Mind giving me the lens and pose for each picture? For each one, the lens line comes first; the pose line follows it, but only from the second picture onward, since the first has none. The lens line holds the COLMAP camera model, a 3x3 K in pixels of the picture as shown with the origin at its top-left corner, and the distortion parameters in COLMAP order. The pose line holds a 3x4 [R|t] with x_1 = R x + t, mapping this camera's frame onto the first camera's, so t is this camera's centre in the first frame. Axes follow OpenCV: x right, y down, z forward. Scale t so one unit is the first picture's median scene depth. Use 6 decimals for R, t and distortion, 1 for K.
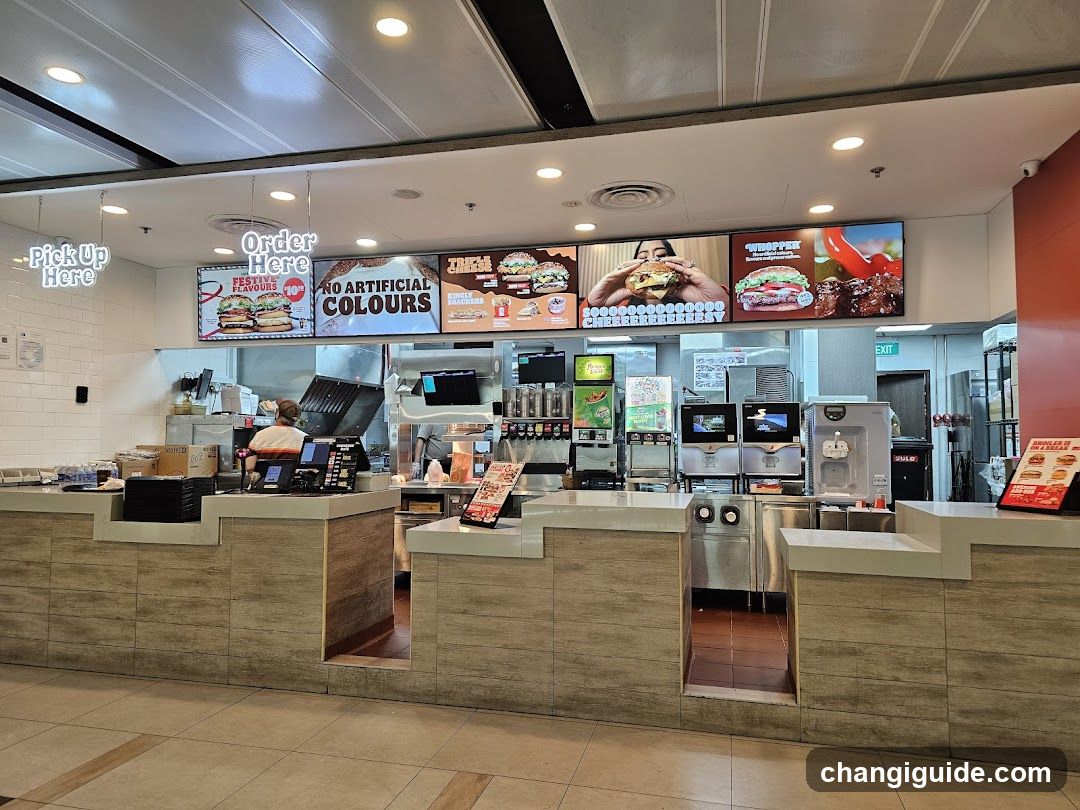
lens RADIAL K [[718.7, 0, 540.0], [0, 718.7, 405.0], [0, 0, 1]] dist [0.018221, -0.002226]
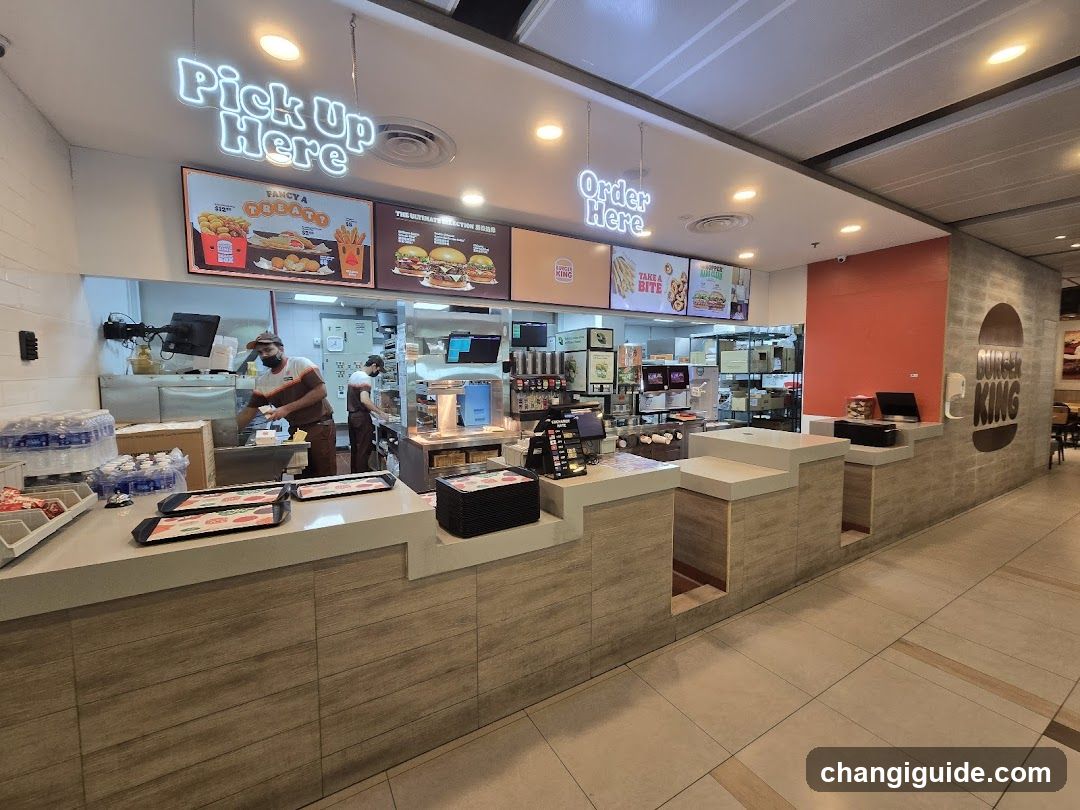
lens RADIAL K [[449.9, 0, 540.0], [0, 449.9, 405.0], [0, 0, 1]] dist [-0.000879, -0.000105]
pose [[0.704644, -0.061754, 0.706868, -0.823951], [-0.023721, 0.993599, 0.110450, -0.024246], [-0.709164, -0.094596, 0.698669, 0.643784]]
